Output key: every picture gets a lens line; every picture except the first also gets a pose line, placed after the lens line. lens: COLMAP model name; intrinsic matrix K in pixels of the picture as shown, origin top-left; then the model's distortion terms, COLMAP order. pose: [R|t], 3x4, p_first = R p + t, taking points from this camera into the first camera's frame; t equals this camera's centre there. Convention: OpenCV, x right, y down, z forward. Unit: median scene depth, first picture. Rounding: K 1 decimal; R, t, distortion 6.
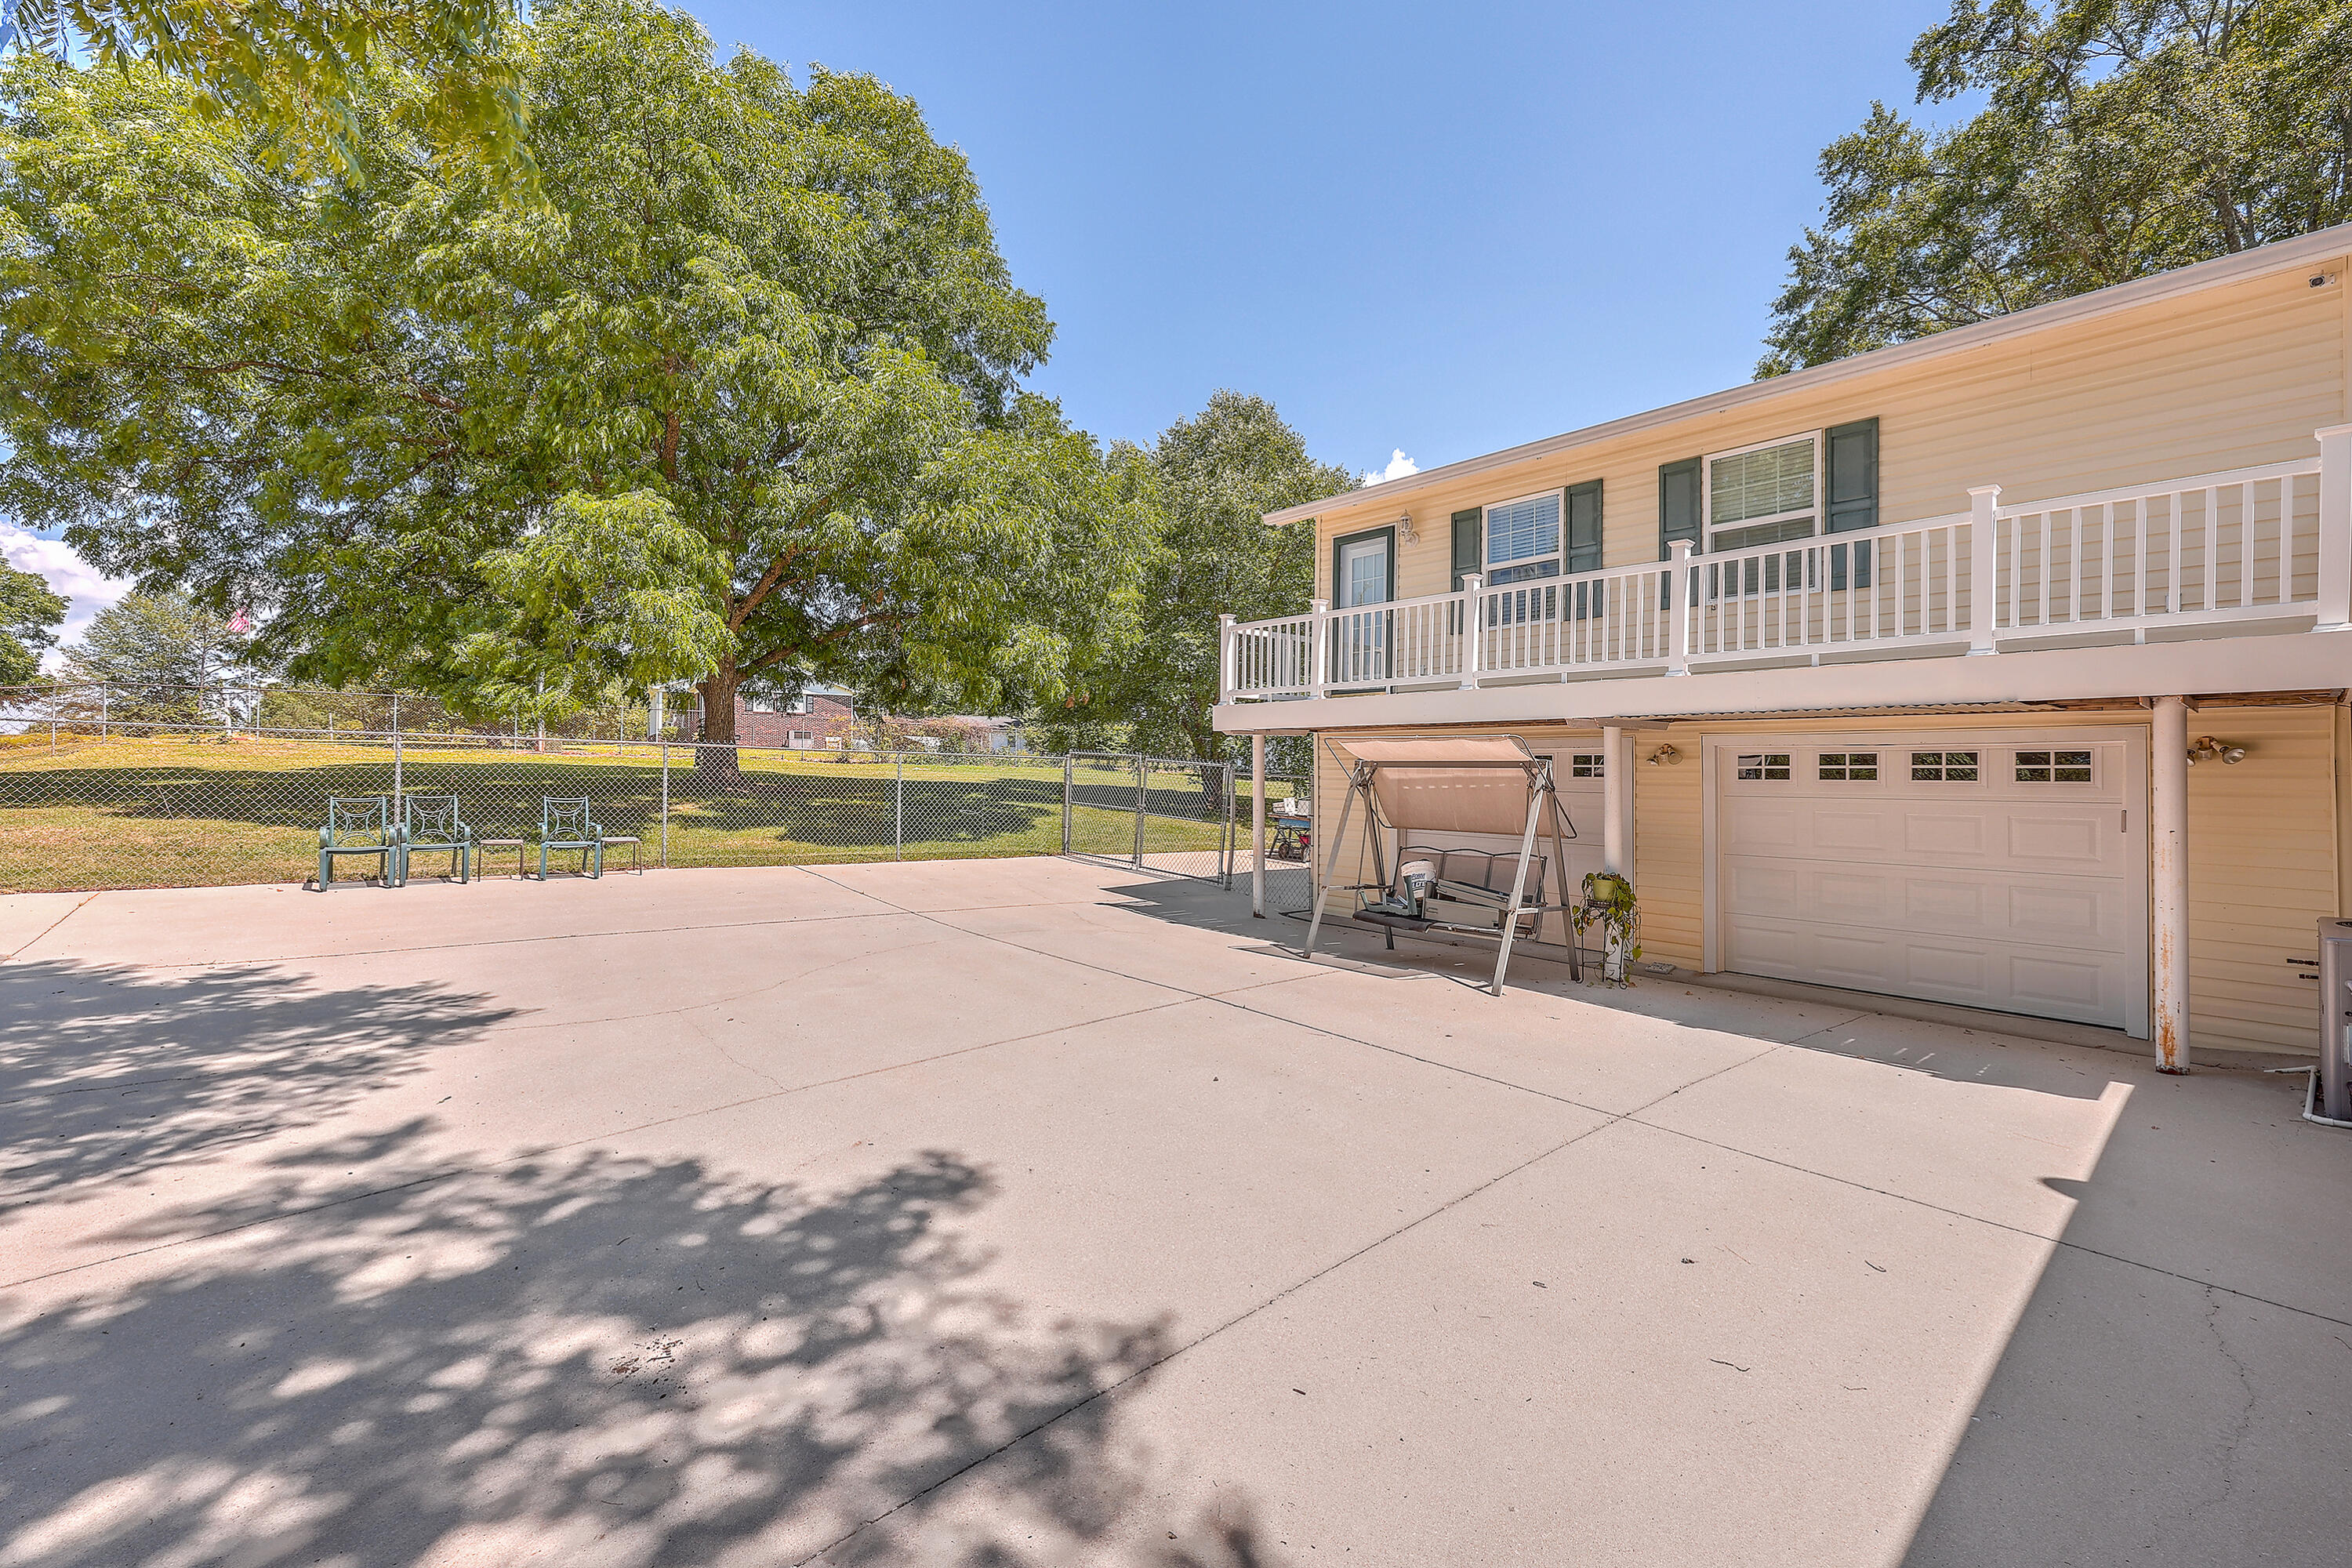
lens RADIAL K [[969.2, 0, 1178.8], [0, 969.2, 778.0], [0, 0, 1]] dist [-0.000977, -0.000165]
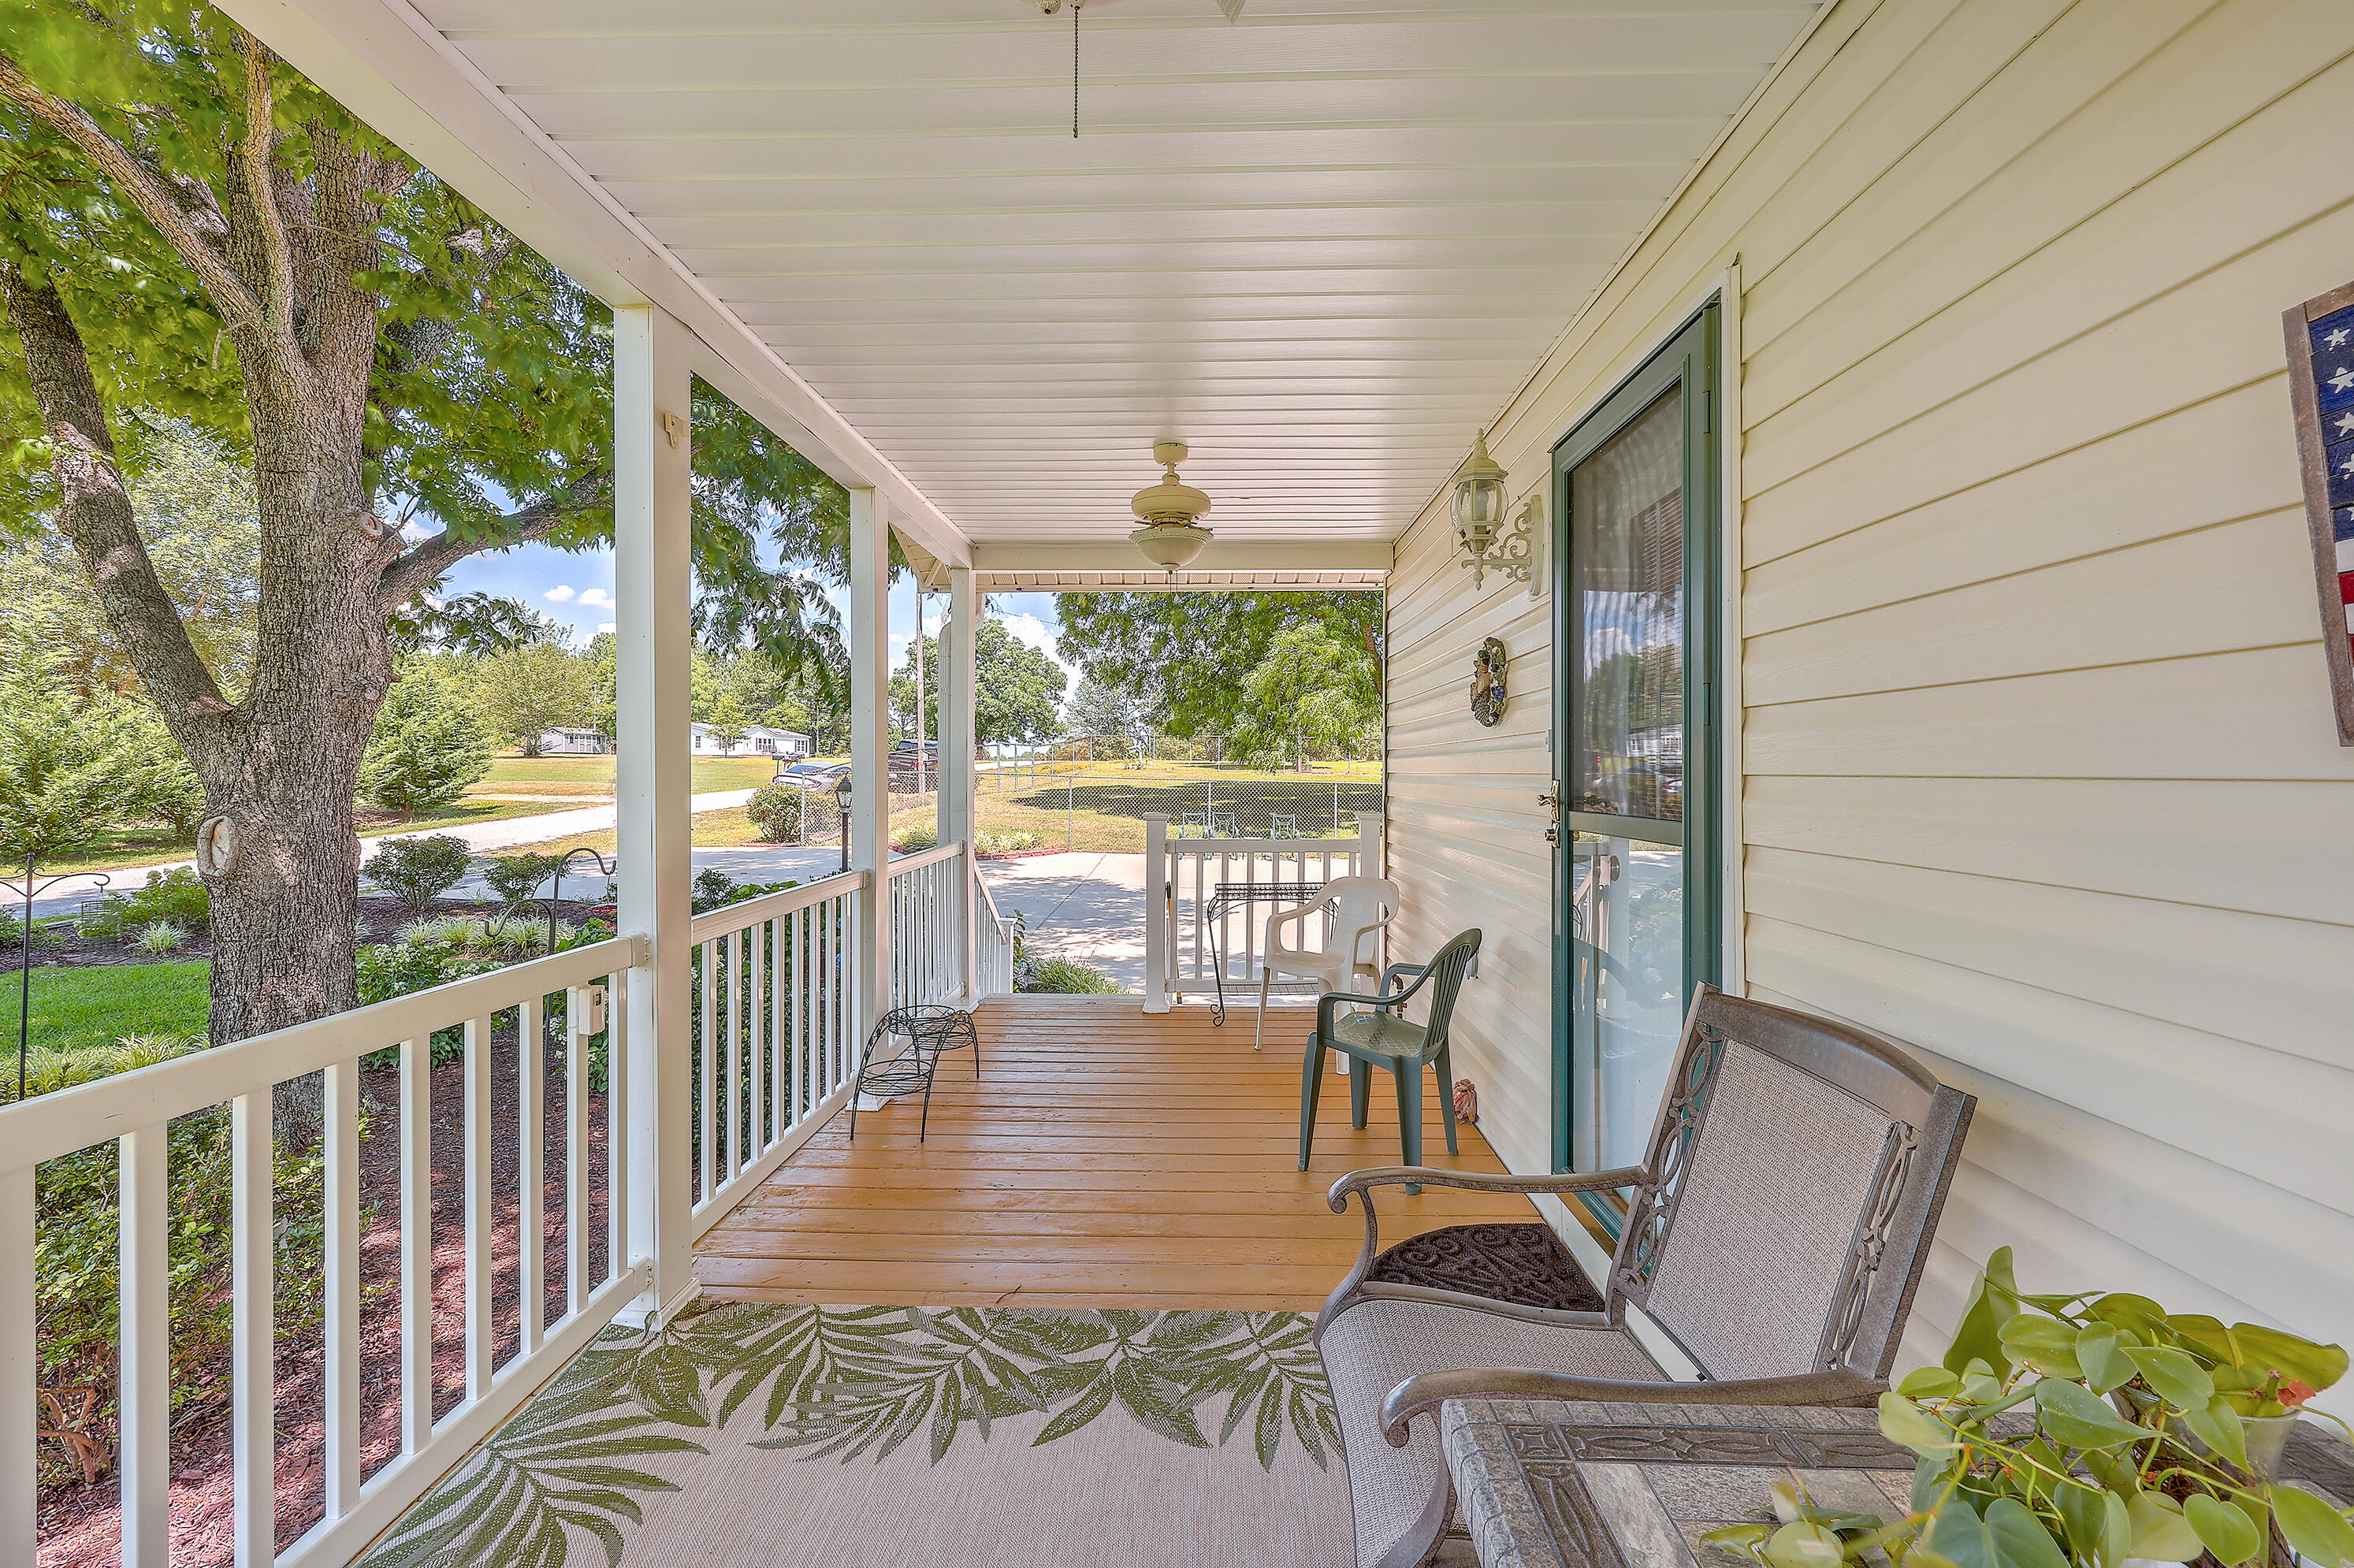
lens RADIAL K [[969.9, 0, 1179.8], [0, 969.9, 778.0], [0, 0, 1]] dist [-0.000977, -0.000165]
pose [[0.744674, 0.003858, -0.667418, 0.218560], [-0.004097, 0.999991, 0.001209, -0.027134], [0.667416, 0.001835, 0.744683, -0.235615]]
